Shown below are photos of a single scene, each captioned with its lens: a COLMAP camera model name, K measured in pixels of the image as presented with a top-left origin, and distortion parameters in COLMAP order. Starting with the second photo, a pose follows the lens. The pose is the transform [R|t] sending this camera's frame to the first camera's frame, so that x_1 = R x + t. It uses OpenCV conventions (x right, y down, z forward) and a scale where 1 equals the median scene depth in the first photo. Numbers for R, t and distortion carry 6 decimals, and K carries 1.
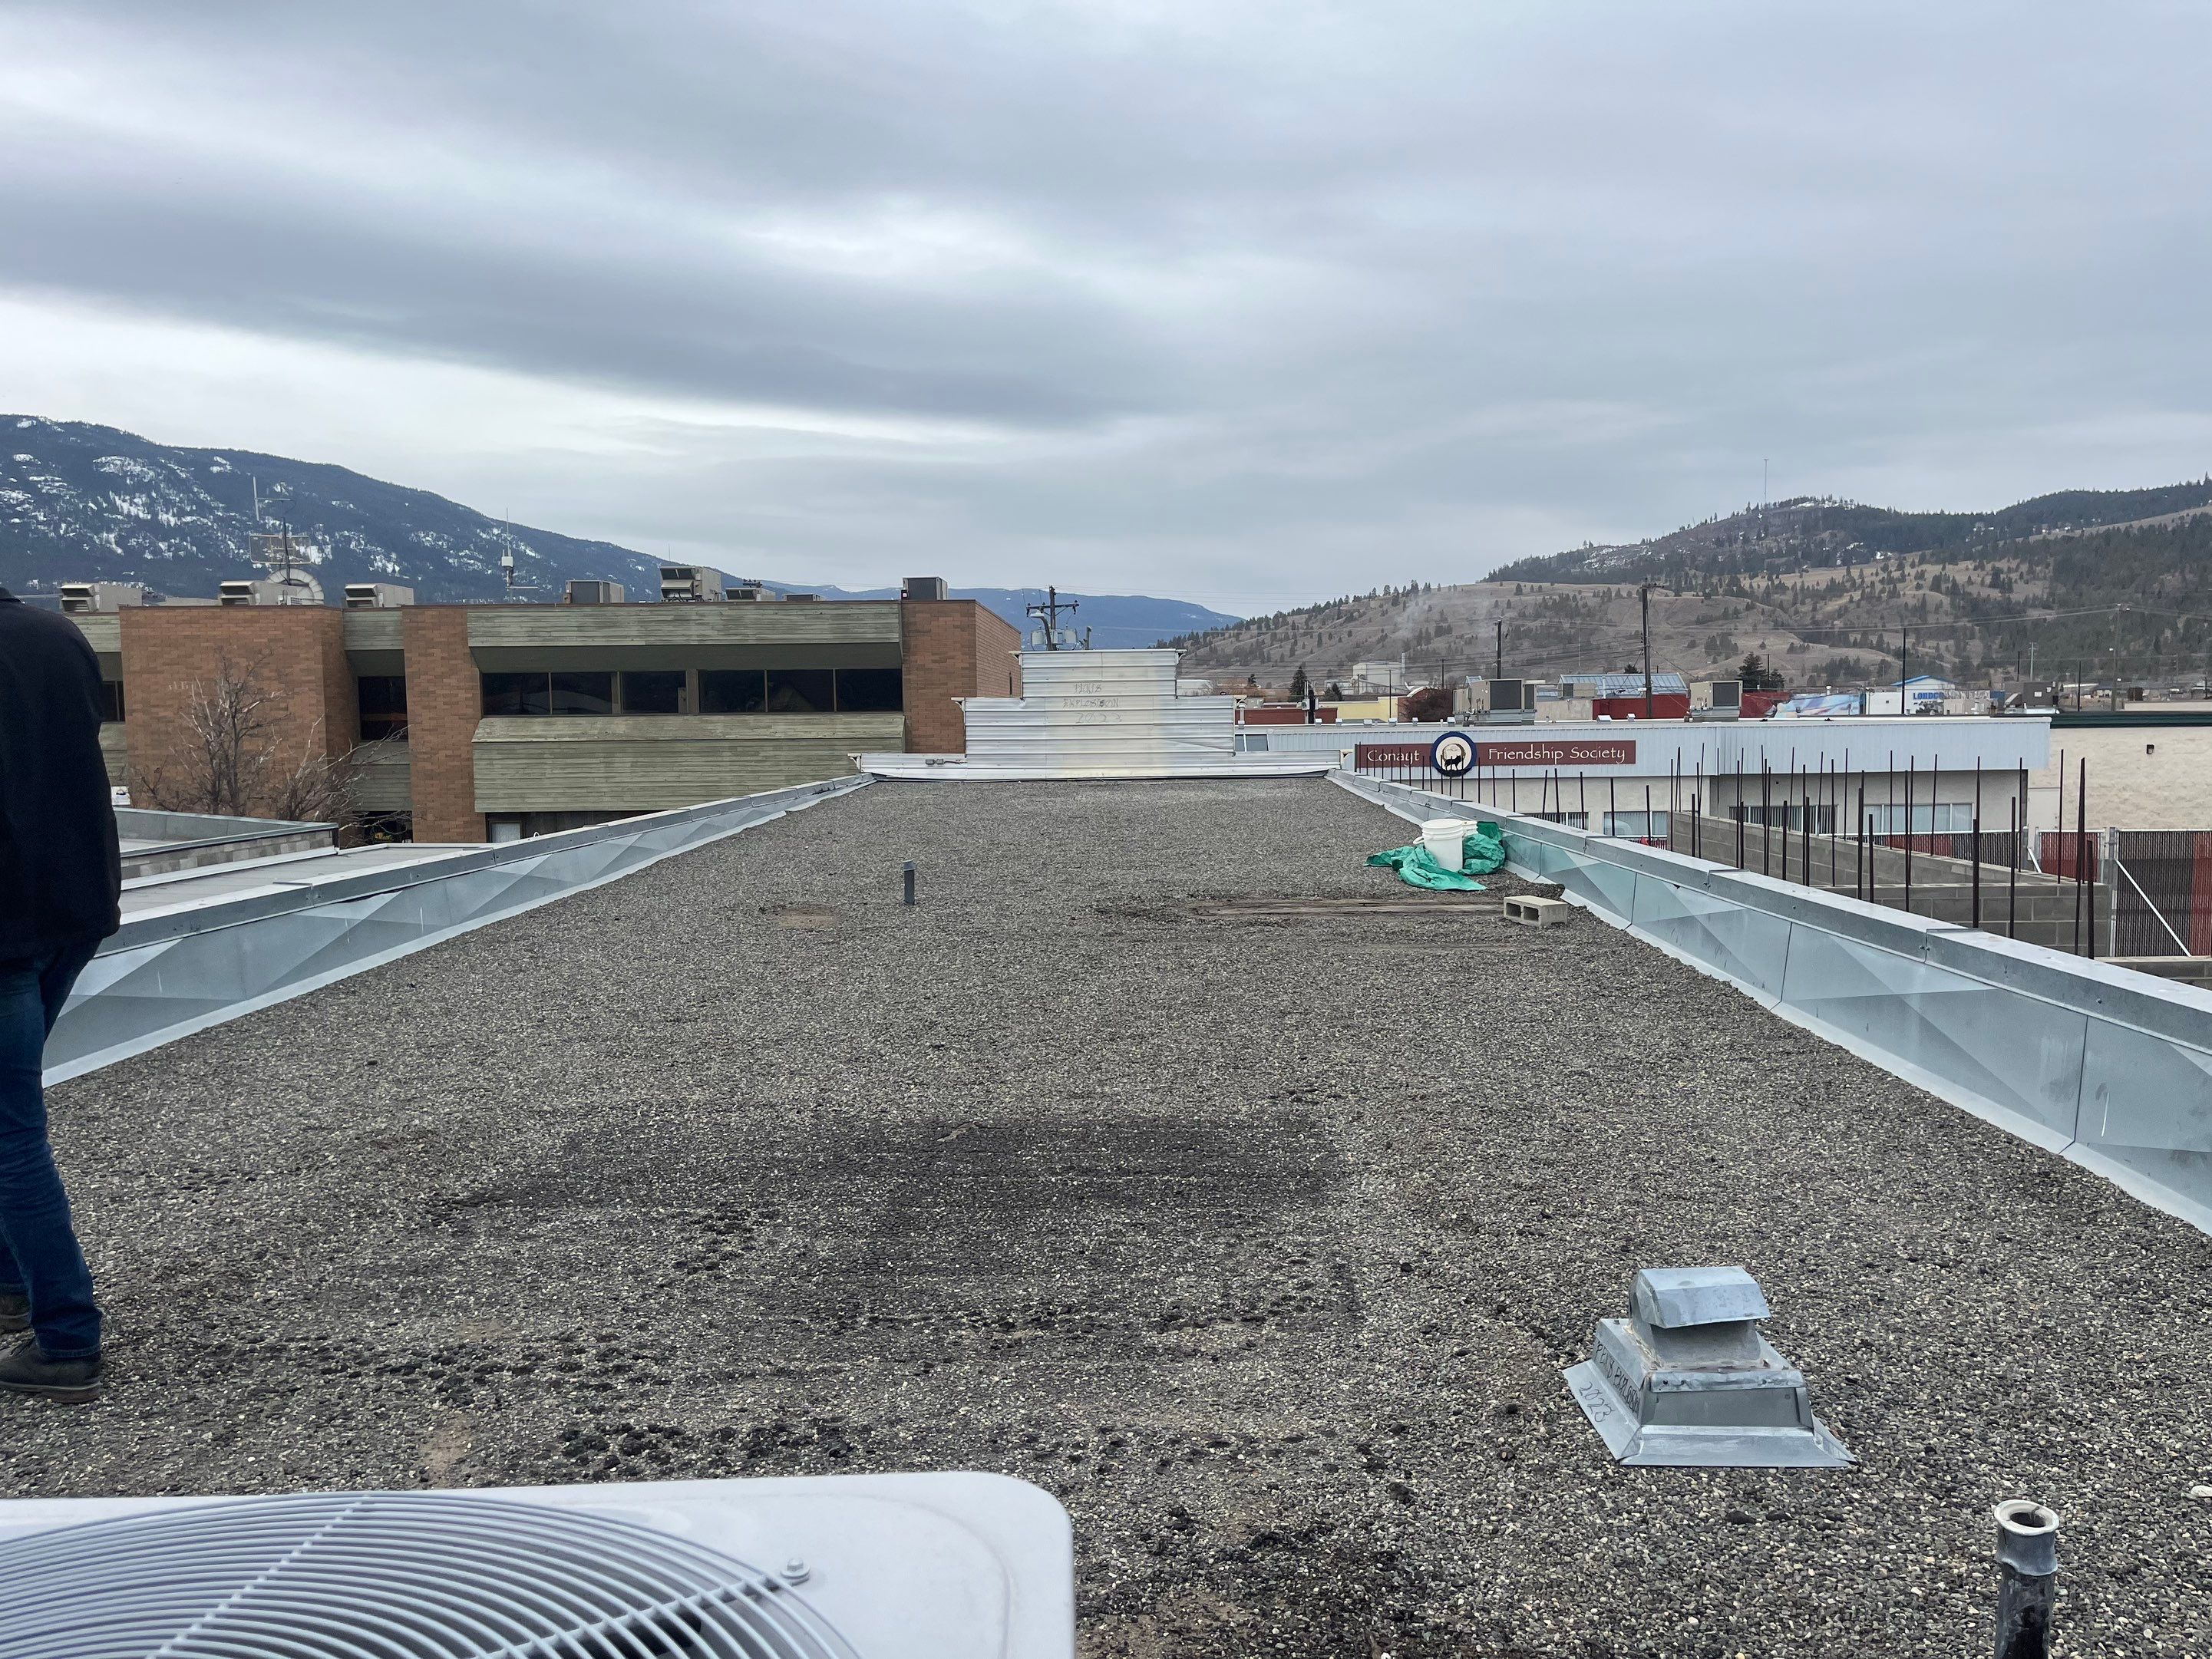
lens RADIAL K [[1652.6, 0, 1109.0], [0, 1652.6, 827.0], [0, 0, 1]] dist [0.075044, -0.096487]
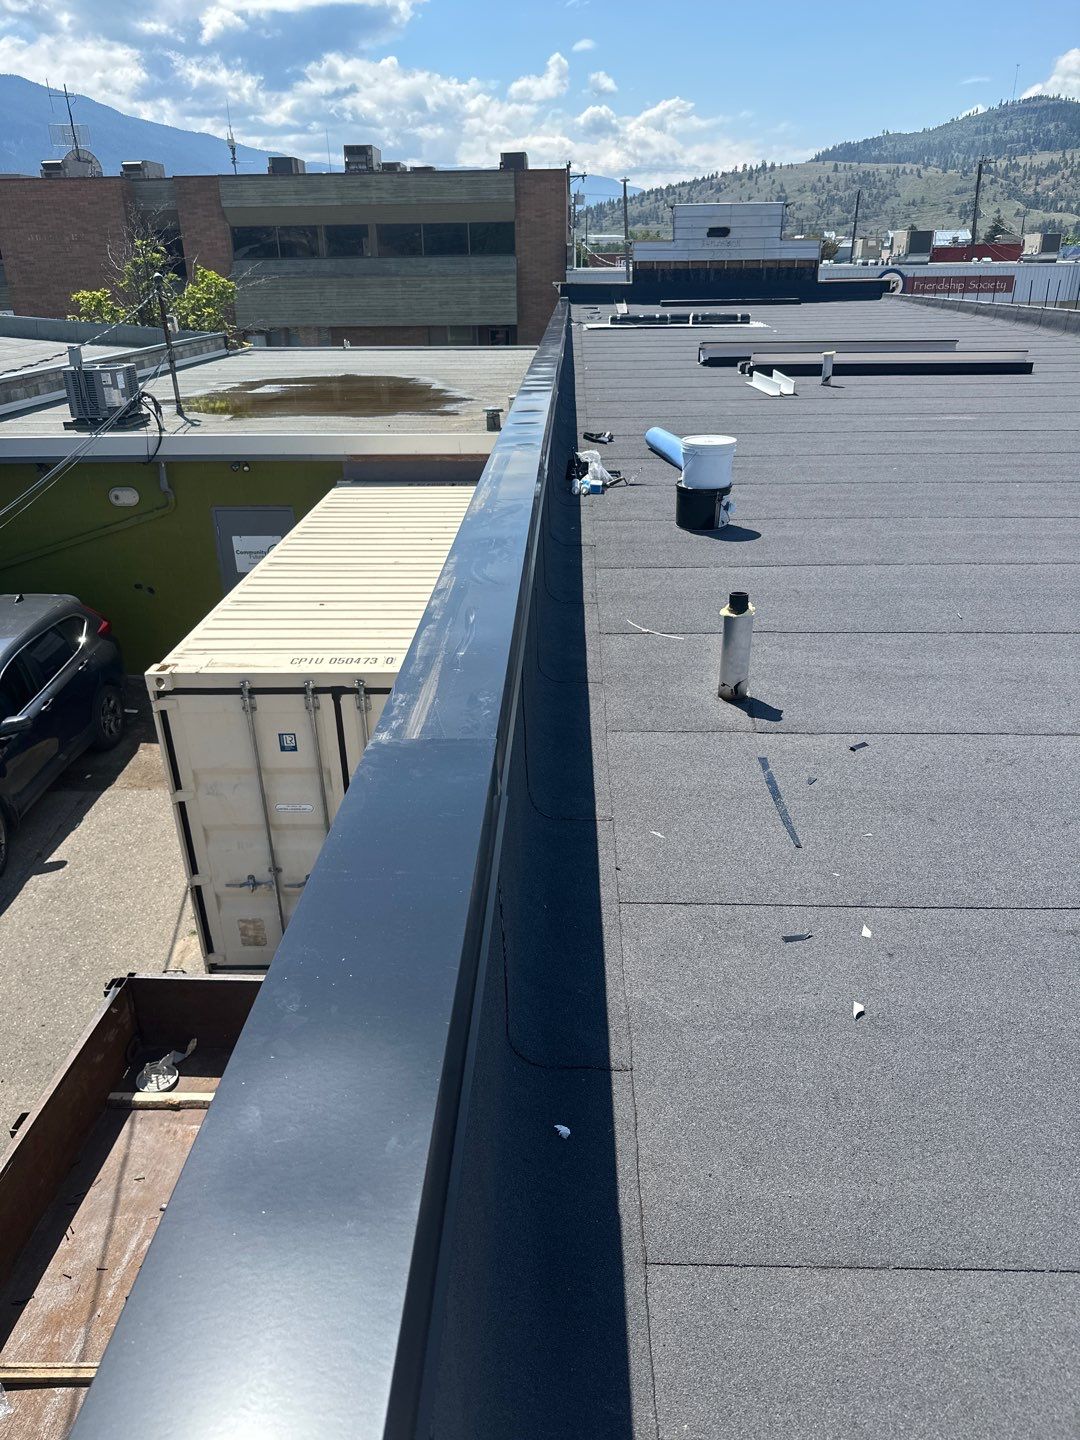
lens RADIAL K [[1014.2, 0, 530.4], [0, 1014.2, 714.2], [0, 0, 1]] dist [0.008646, -0.012744]
pose [[0.999849, 0.005818, -0.016396, -0.093387], [0.000177, 0.938969, 0.344001, 0.003478], [0.017397, -0.343952, 0.938826, 0.010907]]
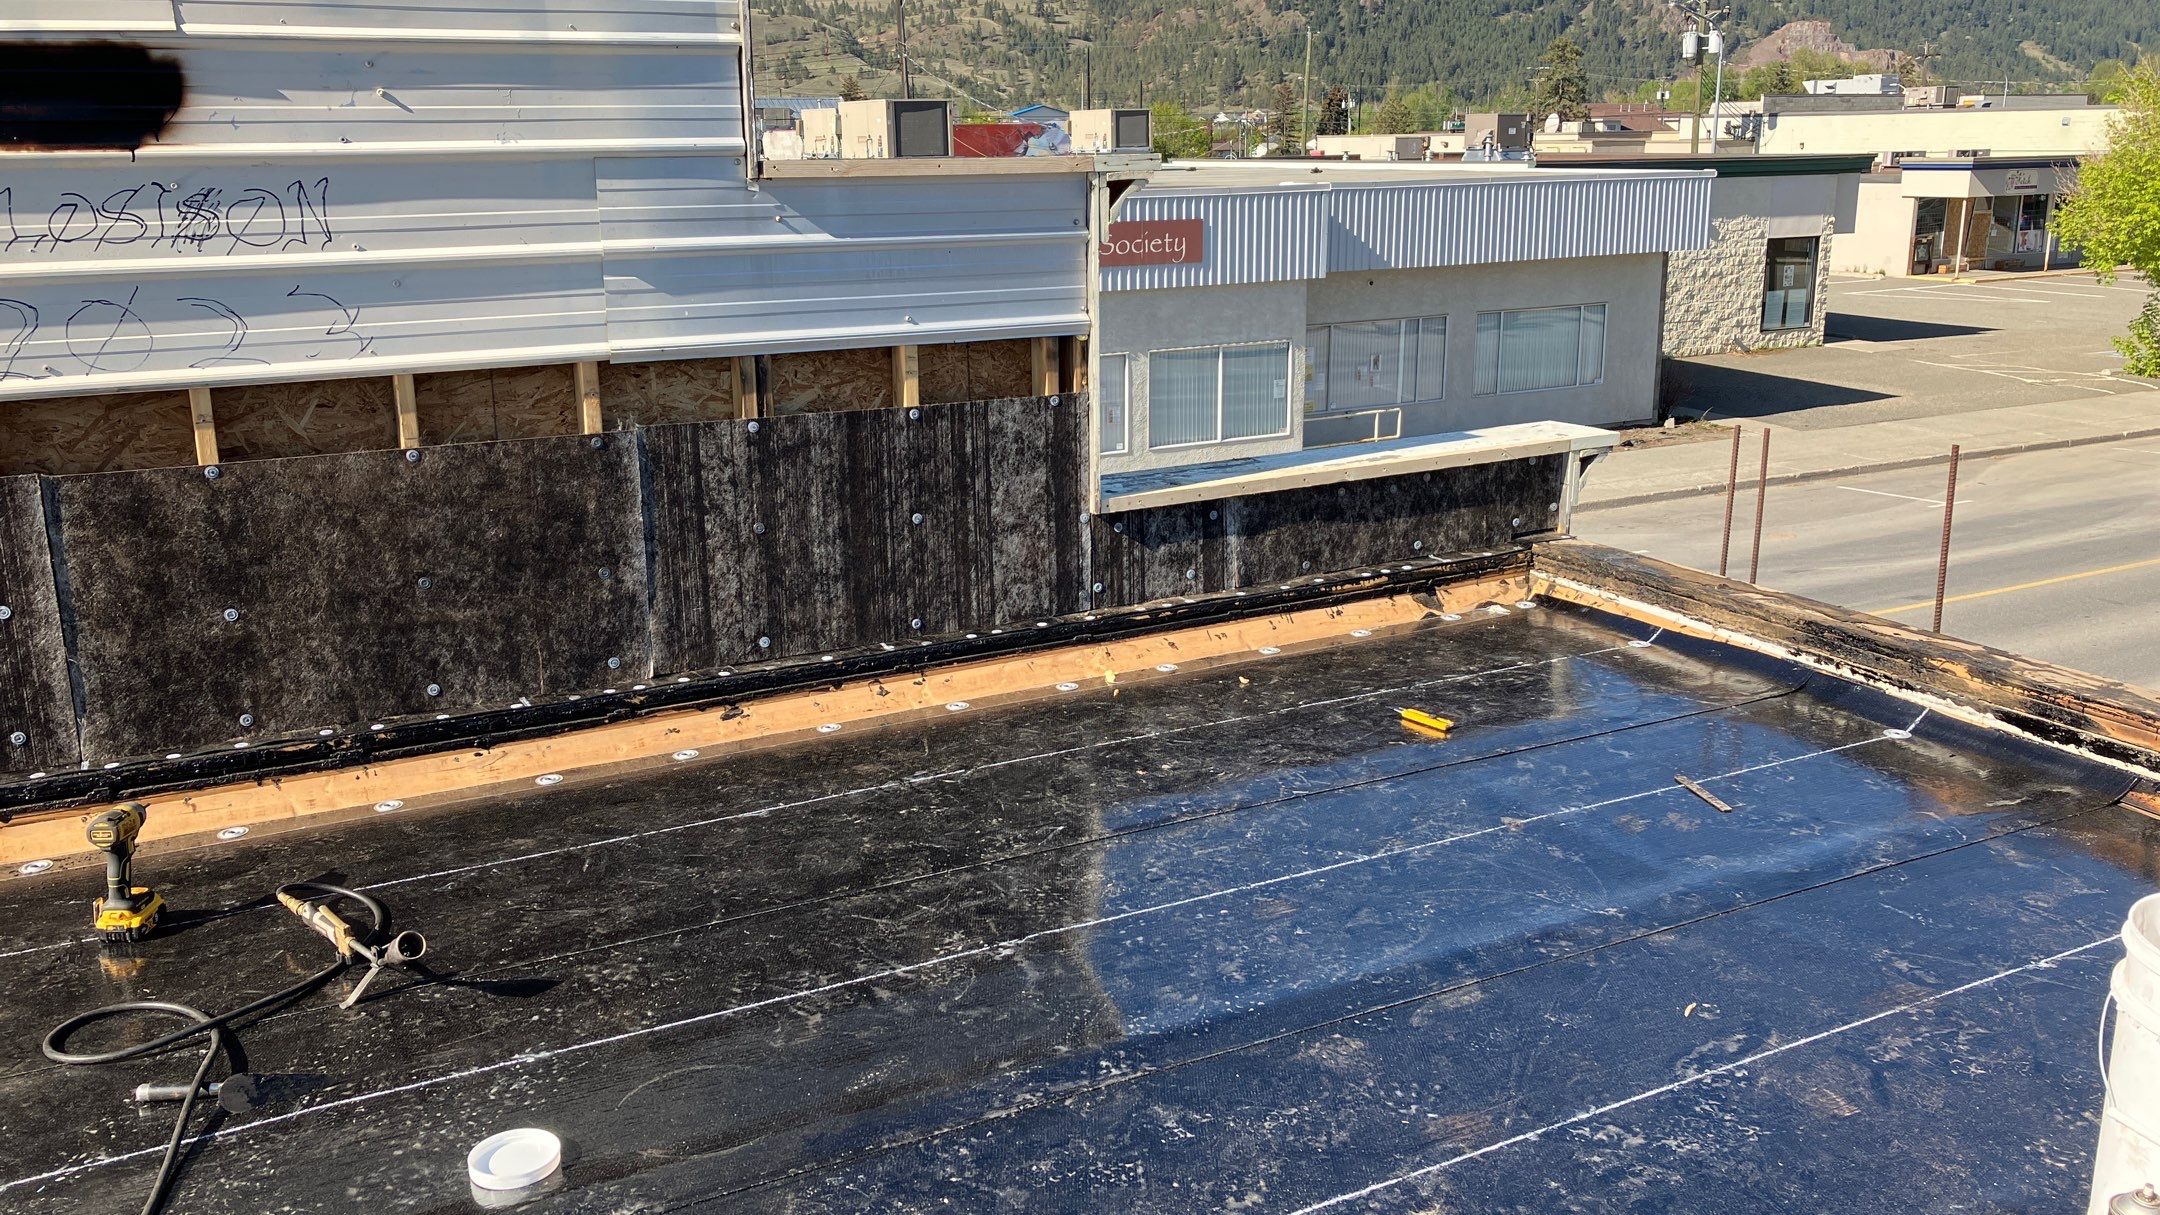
lens RADIAL K [[1748.8, 0, 1066.2], [0, 1748.8, 608.1], [0, 0, 1]] dist [0.018711, 0.003432]
pose [[0.875748, -0.121479, 0.467234, -0.007409], [0.030048, 0.979663, 0.198389, -0.040574], [-0.481832, -0.159700, 0.861588, 0.487085]]
